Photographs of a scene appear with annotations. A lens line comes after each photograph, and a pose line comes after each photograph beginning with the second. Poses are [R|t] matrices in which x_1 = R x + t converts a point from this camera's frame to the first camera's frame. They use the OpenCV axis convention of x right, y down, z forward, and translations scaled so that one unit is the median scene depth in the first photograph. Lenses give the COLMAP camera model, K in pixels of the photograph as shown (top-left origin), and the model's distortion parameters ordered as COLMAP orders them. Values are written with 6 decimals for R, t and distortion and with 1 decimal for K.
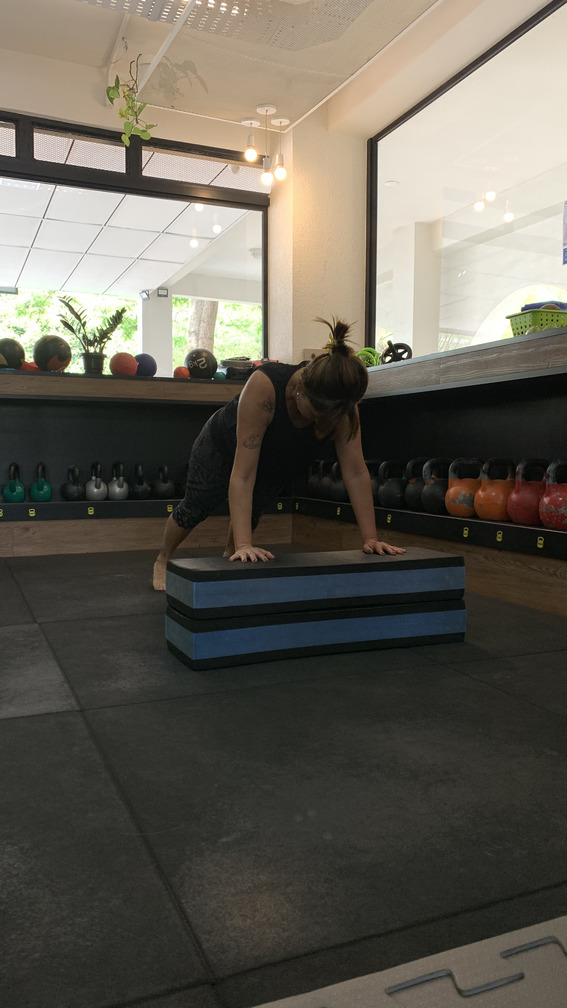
lens RADIAL K [[768.5, 0, 280.3], [0, 768.5, 500.6], [0, 0, 1]] dist [0.032652, 0.003217]
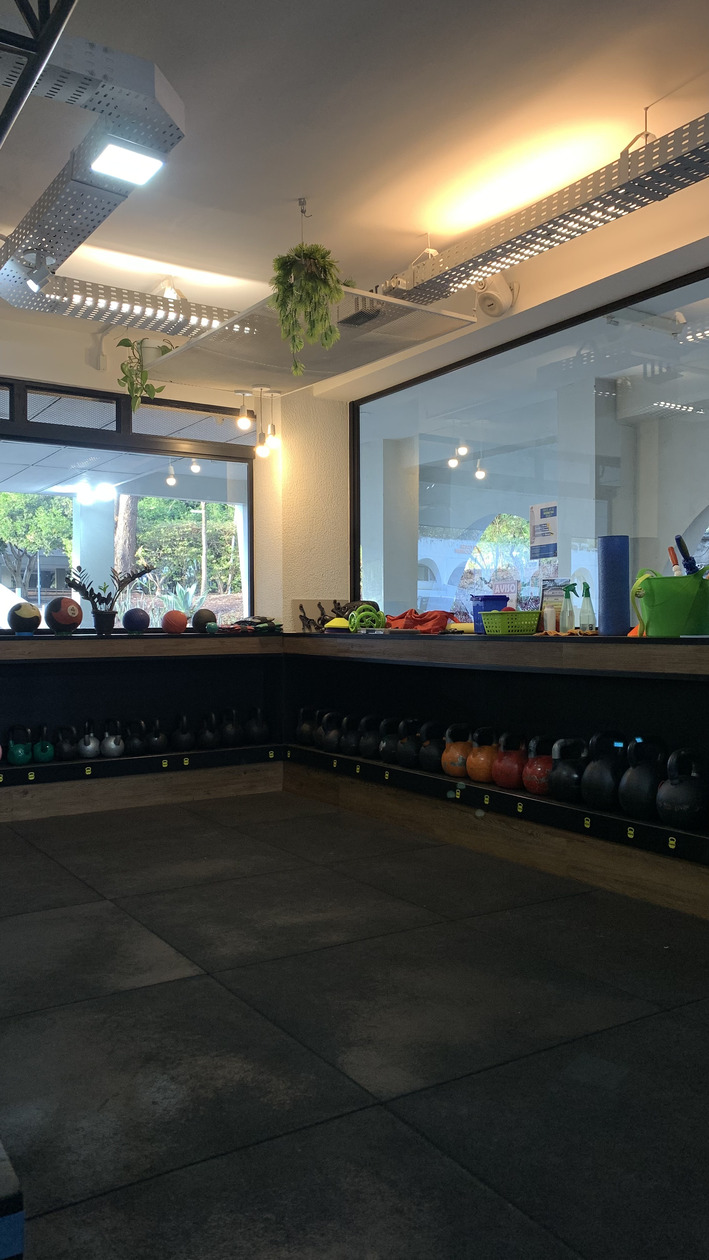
lens RADIAL K [[960.6, 0, 360.4], [0, 960.6, 630.0], [0, 0, 1]] dist [0.032652, 0.003217]
pose [[0.985510, -0.008202, 0.169418, -0.106648], [0.017574, 0.998392, -0.053897, -0.093817], [-0.168704, 0.056094, 0.984069, -0.299389]]
